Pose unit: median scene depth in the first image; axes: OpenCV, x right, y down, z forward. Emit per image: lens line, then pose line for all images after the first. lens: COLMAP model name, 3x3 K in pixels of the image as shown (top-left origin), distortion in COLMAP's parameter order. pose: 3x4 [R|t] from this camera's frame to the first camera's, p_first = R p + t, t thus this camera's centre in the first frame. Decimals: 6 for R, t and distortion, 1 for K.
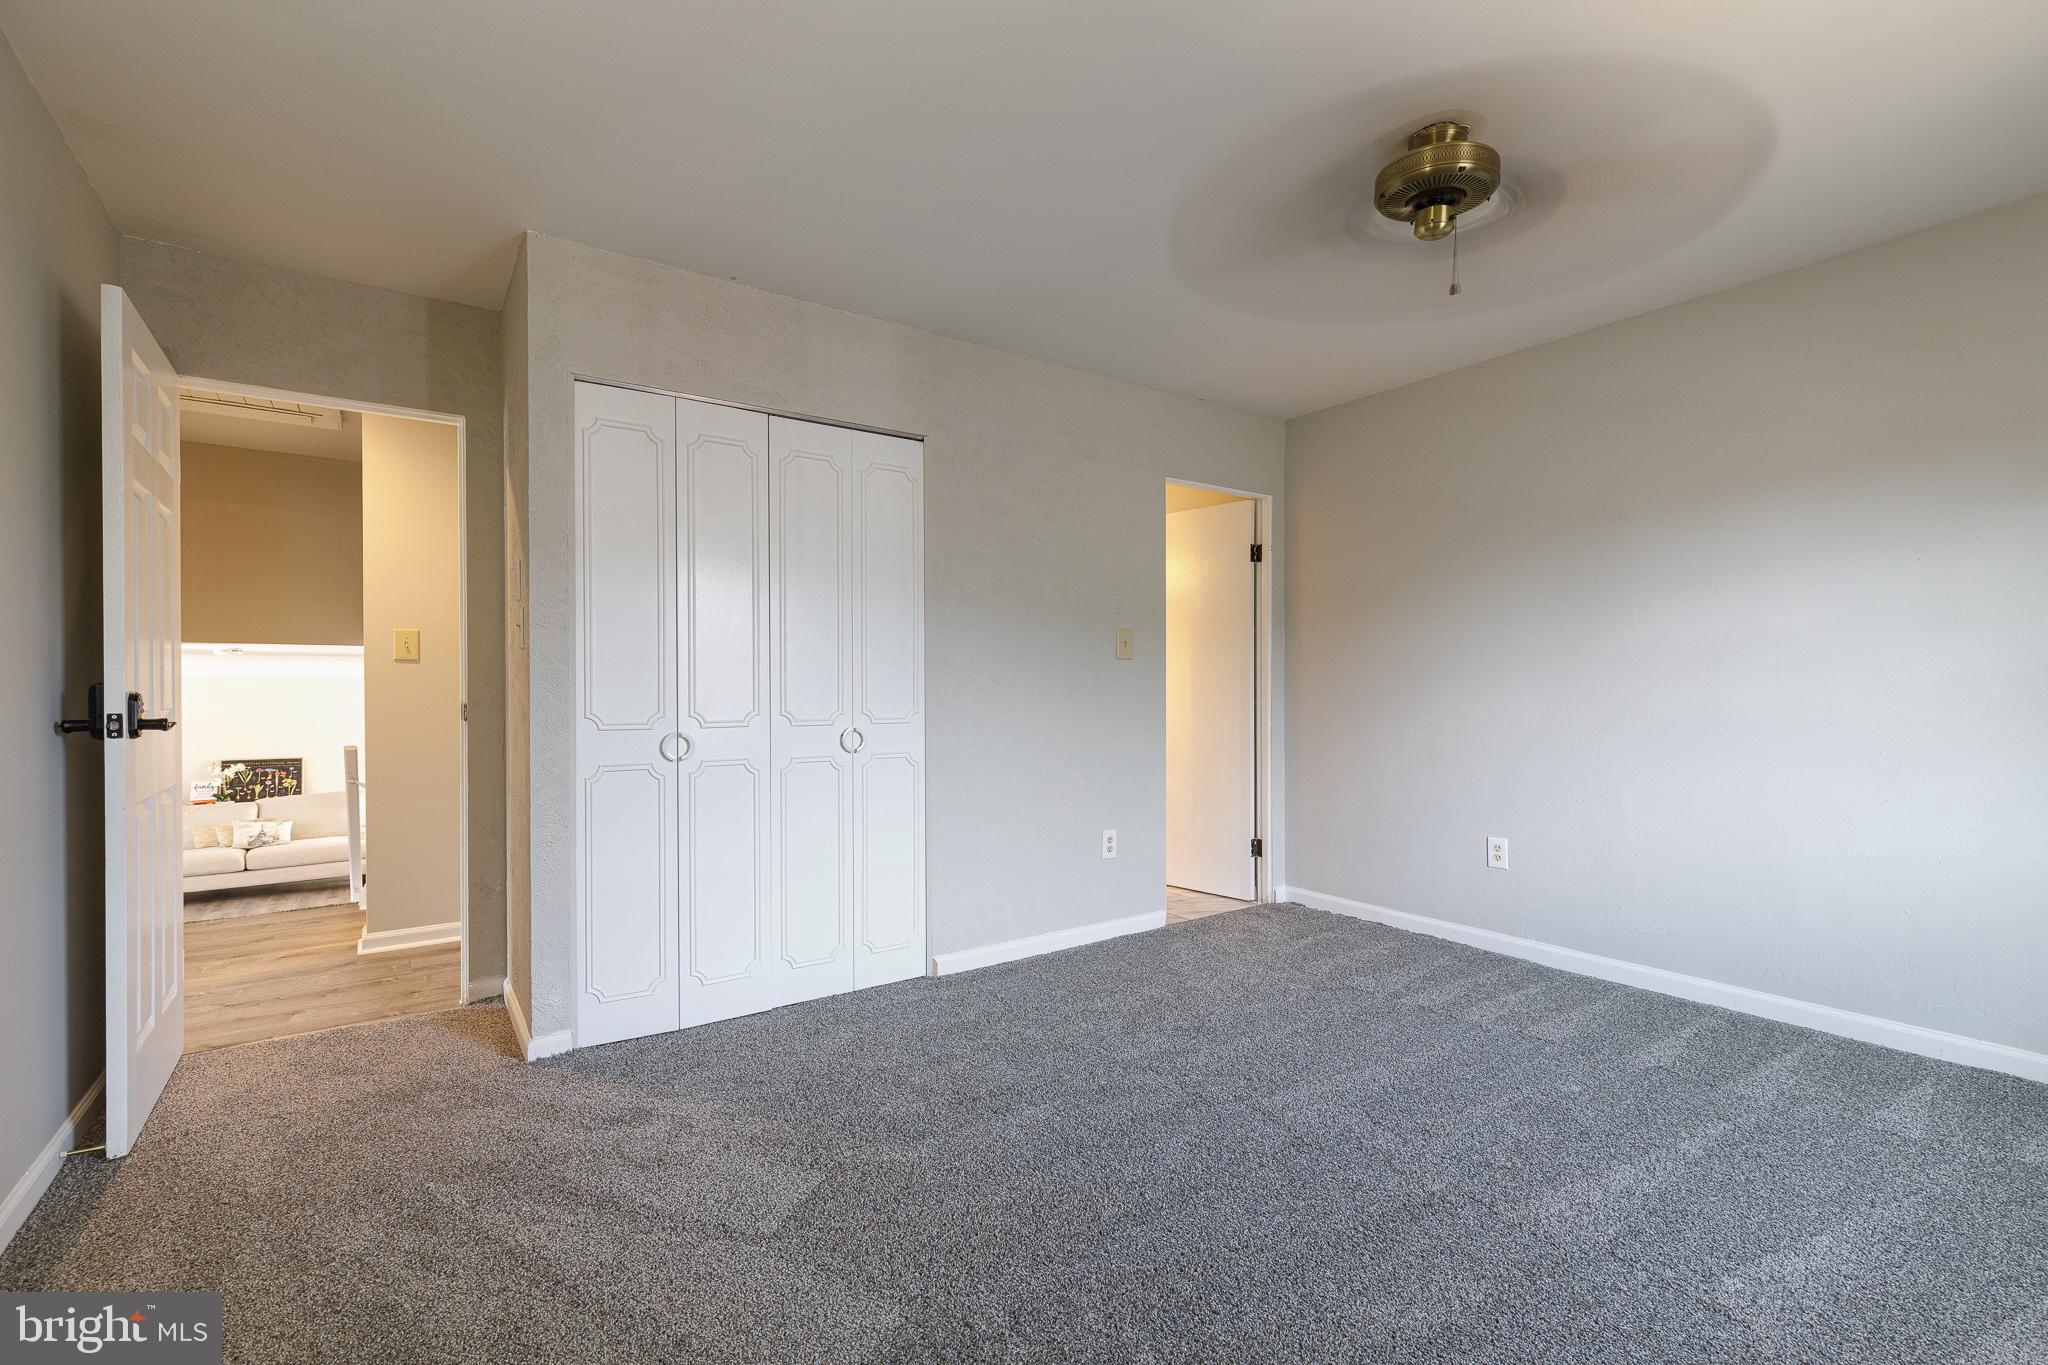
lens RADIAL K [[910.7, 0, 1023.8], [0, 910.7, 685.8], [0, 0, 1]] dist [0.007688, -0.001860]
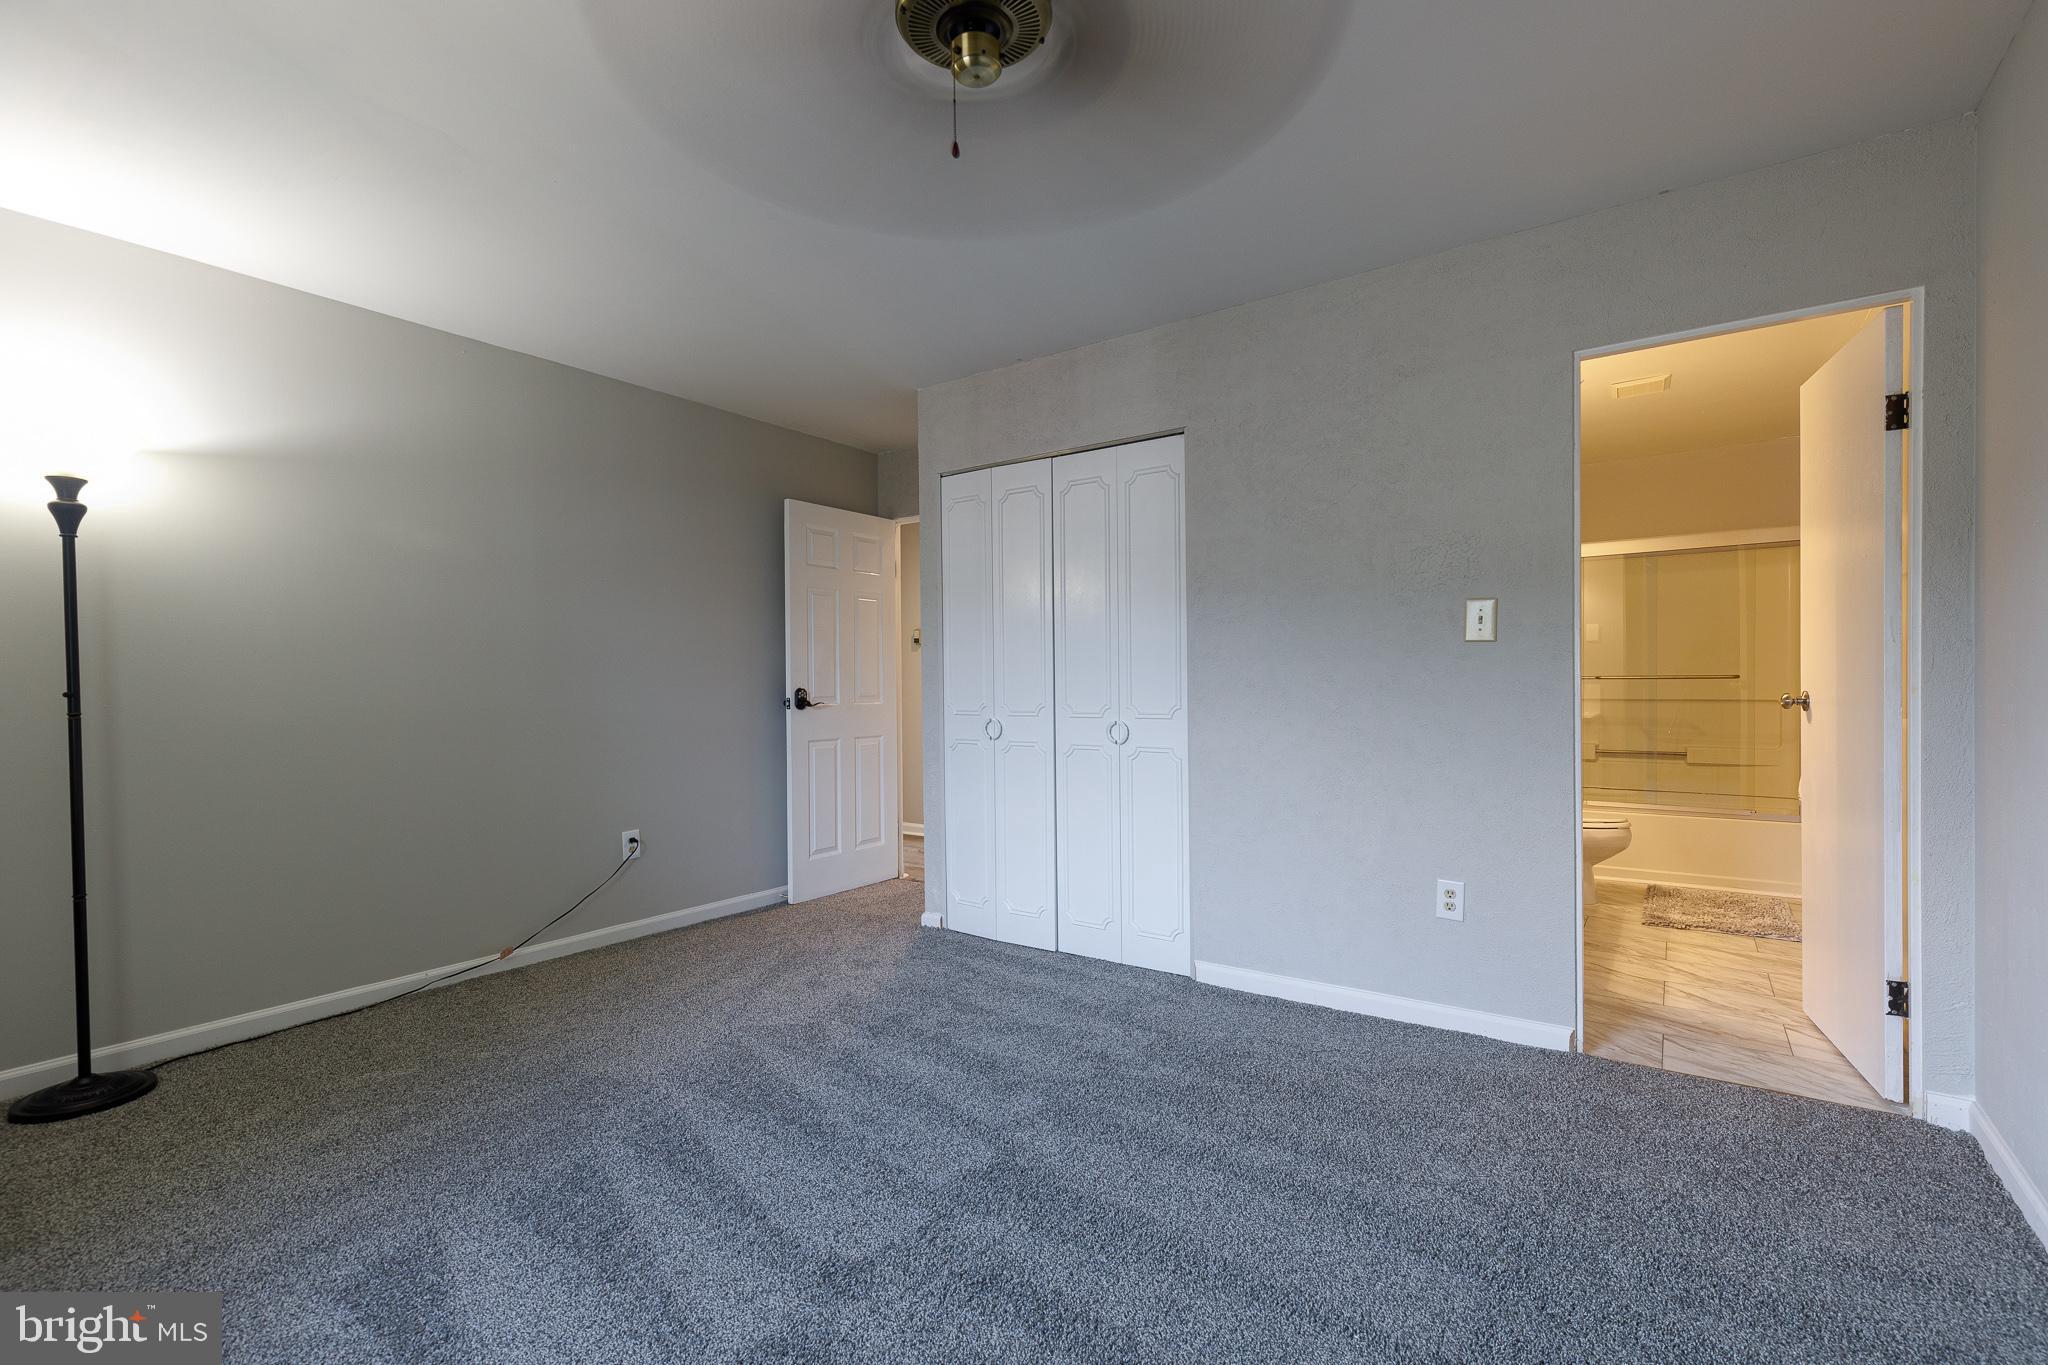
lens RADIAL K [[910.7, 0, 1022.4], [0, 910.7, 677.3], [0, 0, 1]] dist [0.007688, -0.001860]
pose [[0.326088, -0.003498, -0.945333, 0.766326], [0.015585, 0.999877, 0.001676, -0.009441], [0.945211, -0.015280, 0.326102, 0.514918]]
